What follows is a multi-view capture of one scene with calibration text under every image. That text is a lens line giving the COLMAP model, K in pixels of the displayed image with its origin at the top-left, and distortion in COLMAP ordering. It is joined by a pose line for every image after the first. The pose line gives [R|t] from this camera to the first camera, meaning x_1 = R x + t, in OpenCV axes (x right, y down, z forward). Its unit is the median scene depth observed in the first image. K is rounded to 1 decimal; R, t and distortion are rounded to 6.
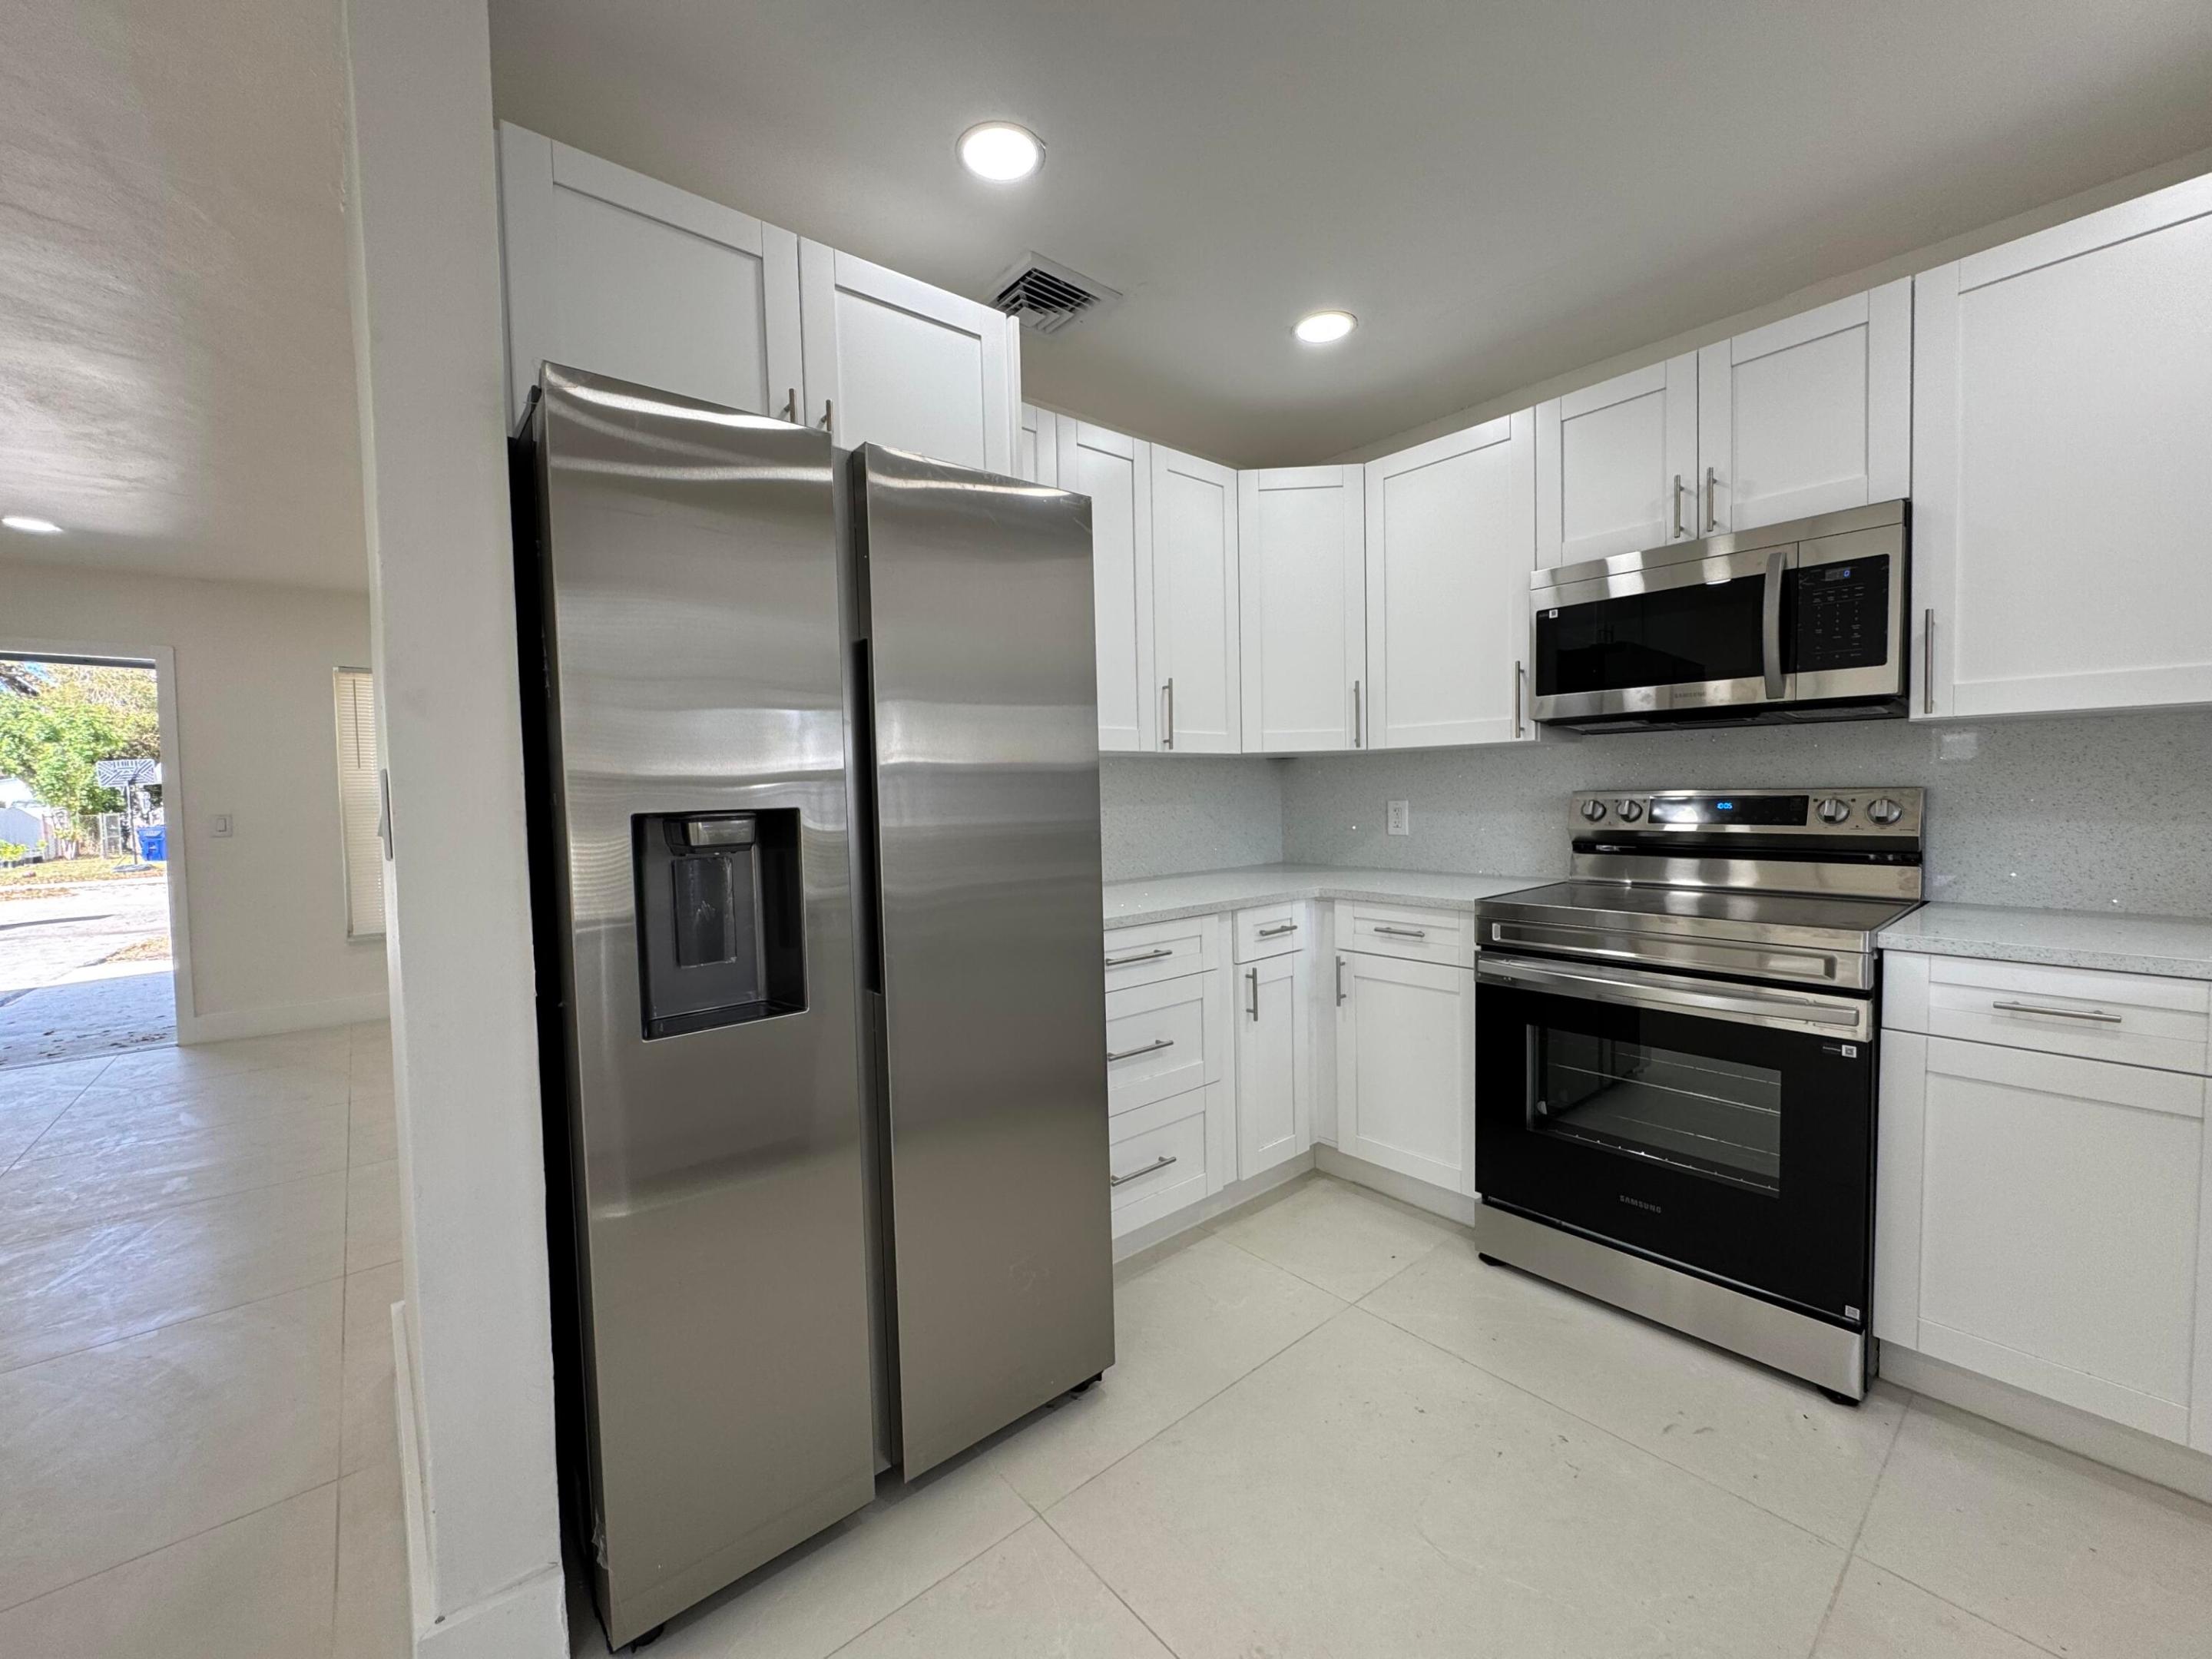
lens RADIAL K [[886.3, 0, 1101.3], [0, 886.3, 828.2], [0, 0, 1]] dist [-0.001523, -0.000516]
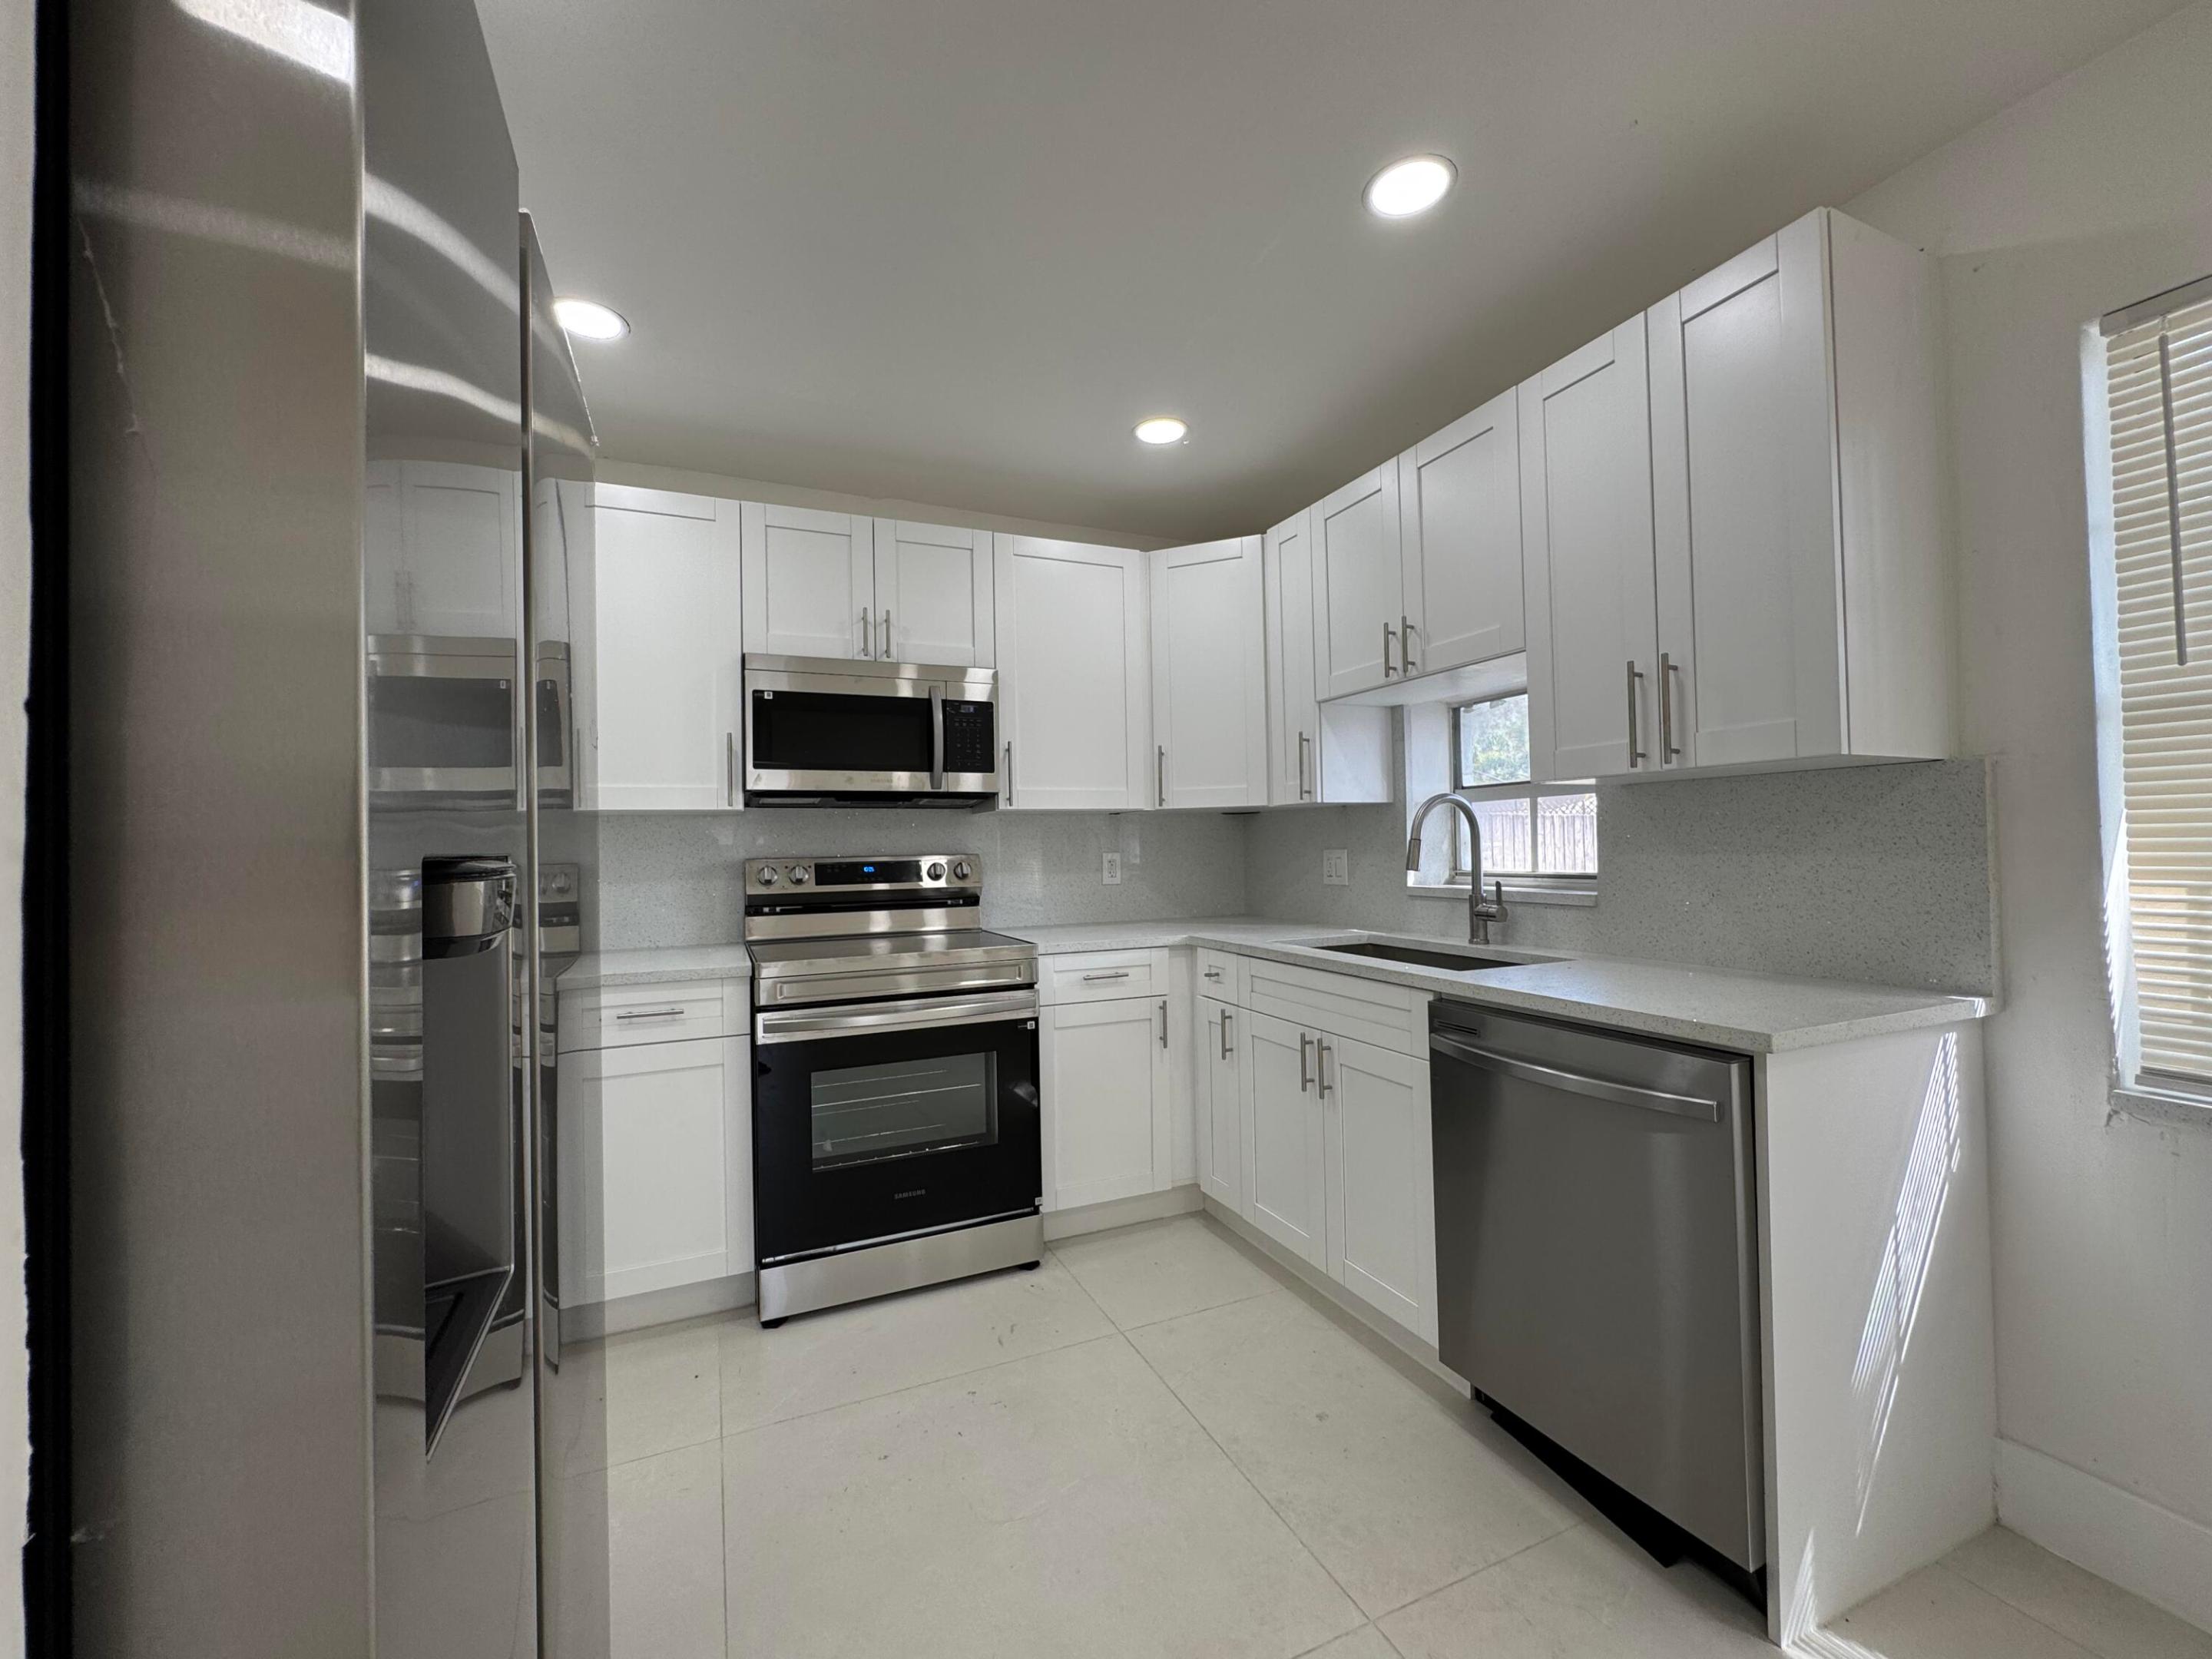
lens RADIAL K [[892.9, 0, 1101.0], [0, 892.9, 827.4], [0, 0, 1]] dist [-0.000579, -0.000121]
pose [[0.279829, 0.036778, 0.959345, -0.481490], [0.054895, 0.997018, -0.054234, 0.003415], [-0.958479, 0.067839, 0.276976, 0.352305]]
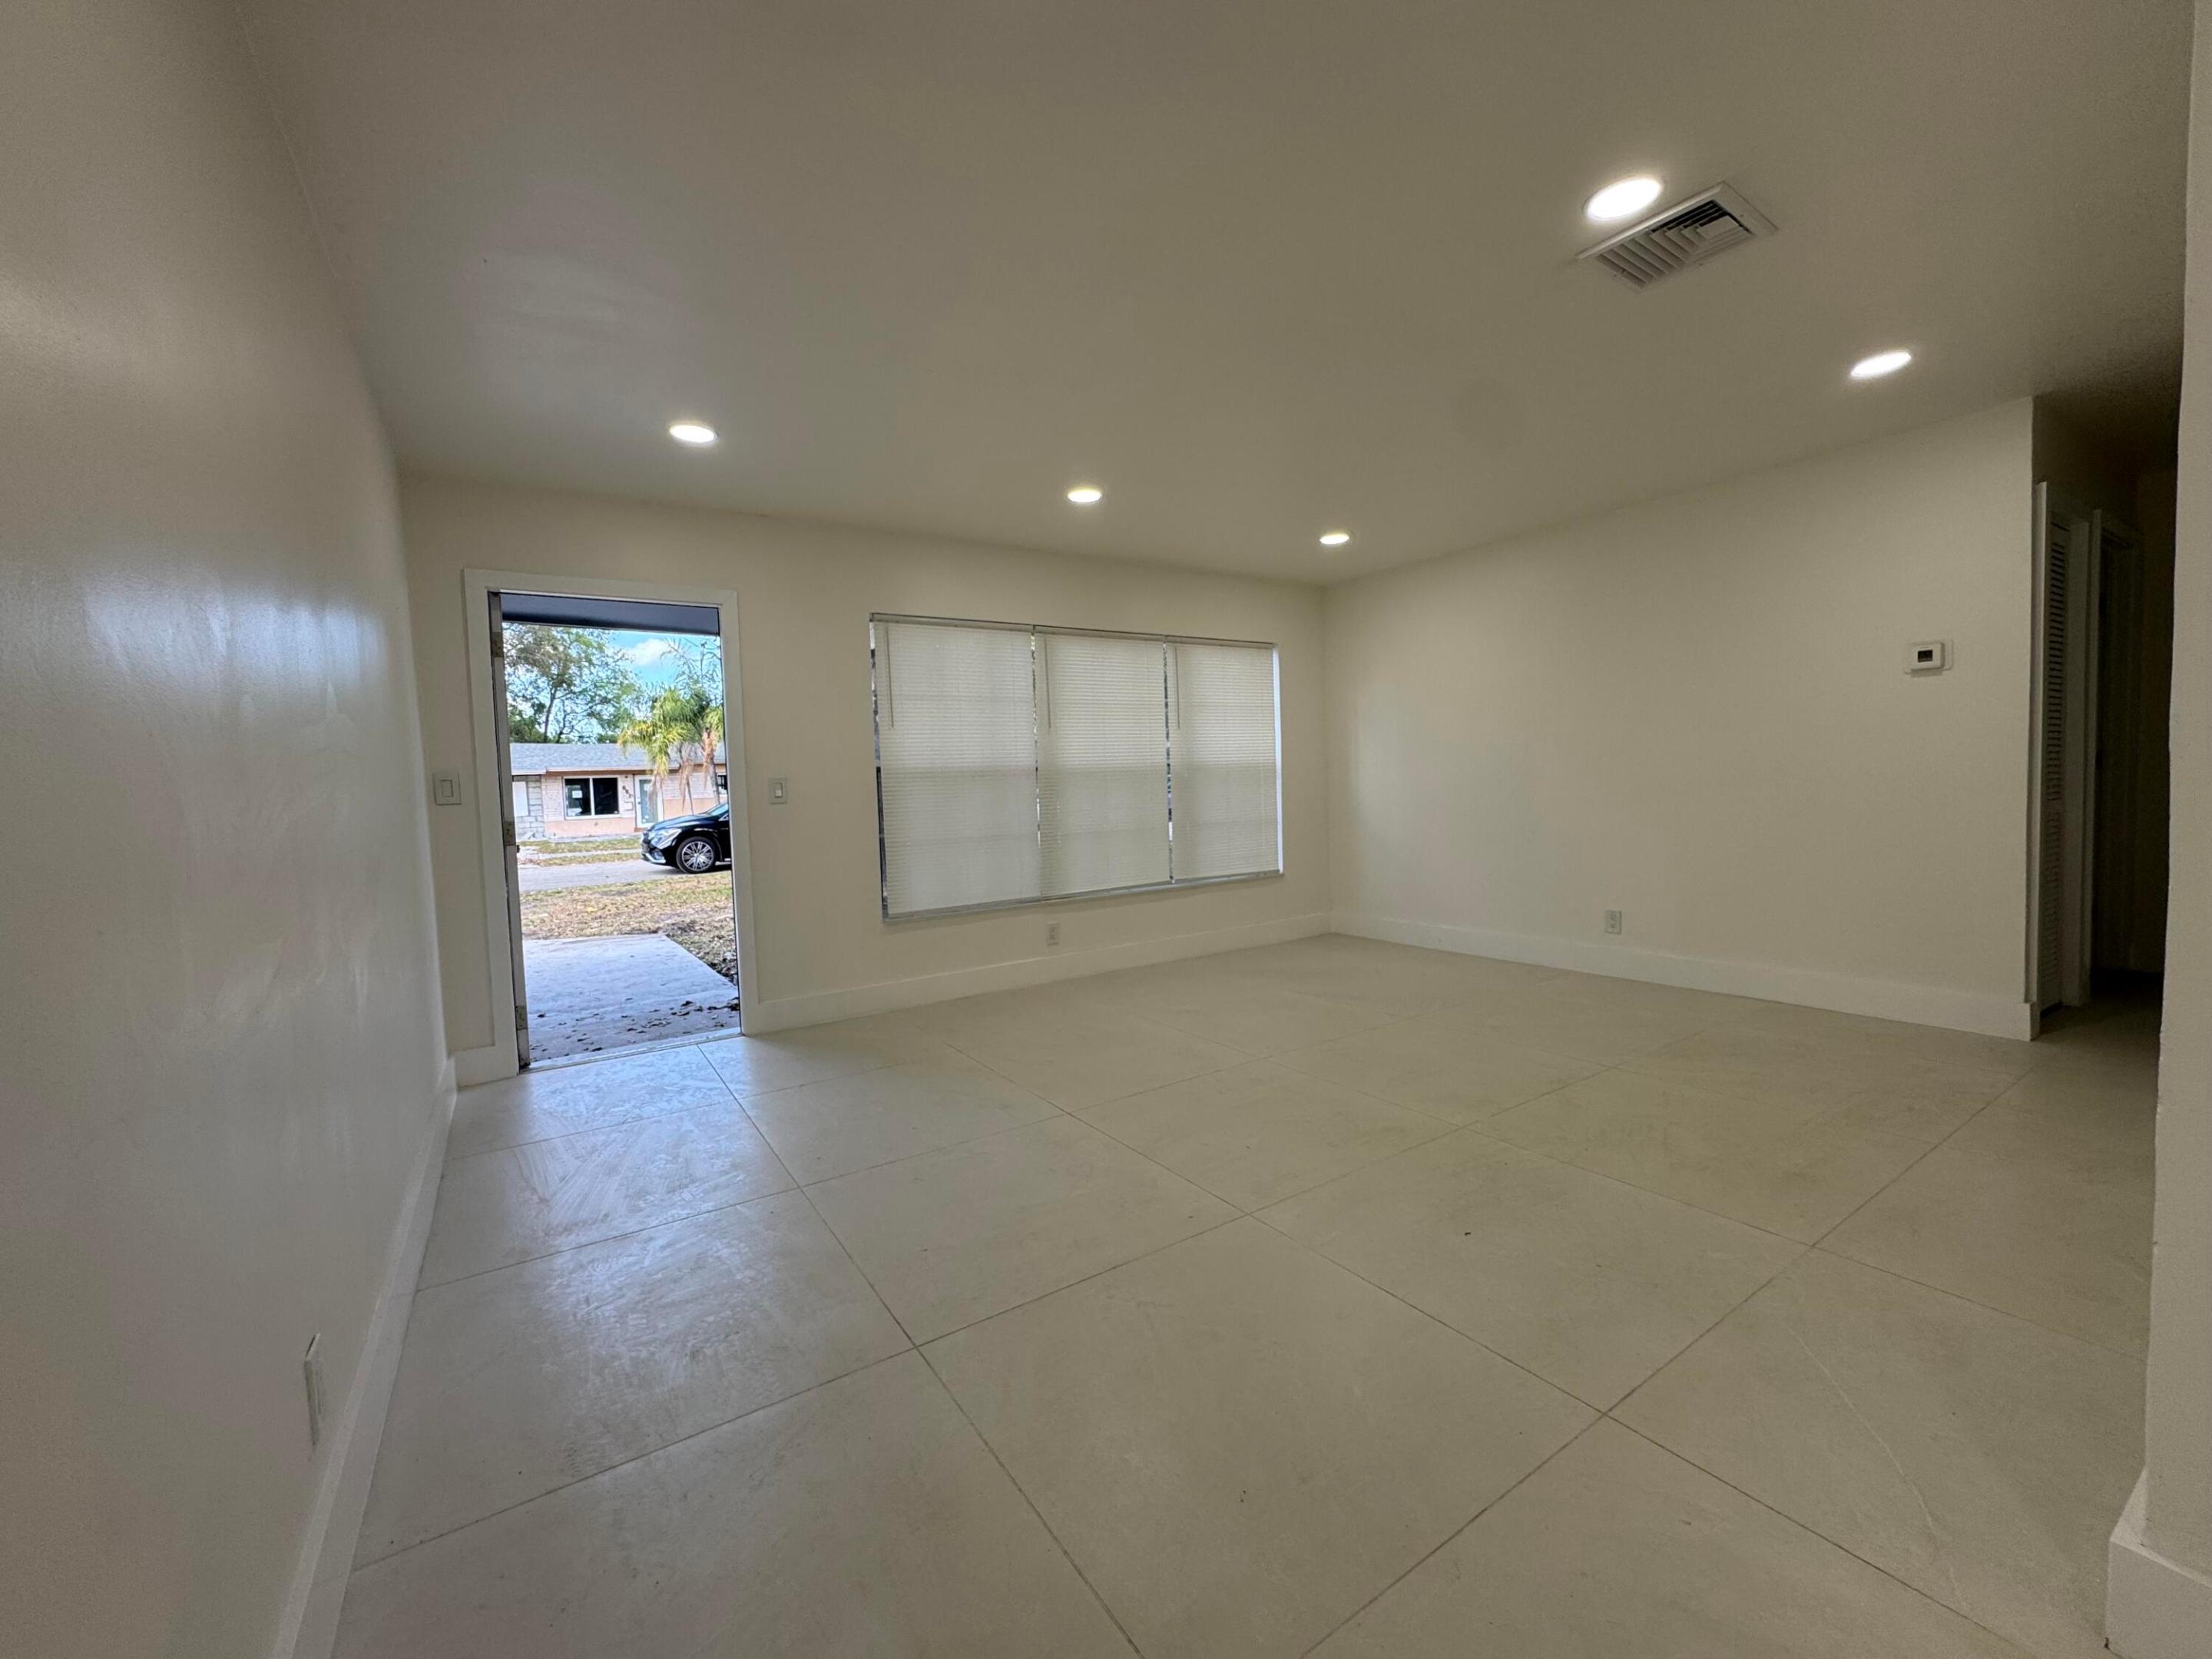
lens RADIAL K [[886.3, 0, 1101.3], [0, 886.3, 828.2], [0, 0, 1]] dist [-0.001523, -0.000516]
pose [[0.993627, -0.007553, -0.112461, -1.257830], [0.009463, 0.999820, 0.016458, 0.050327], [0.112316, -0.017418, 0.993520, 0.311252]]
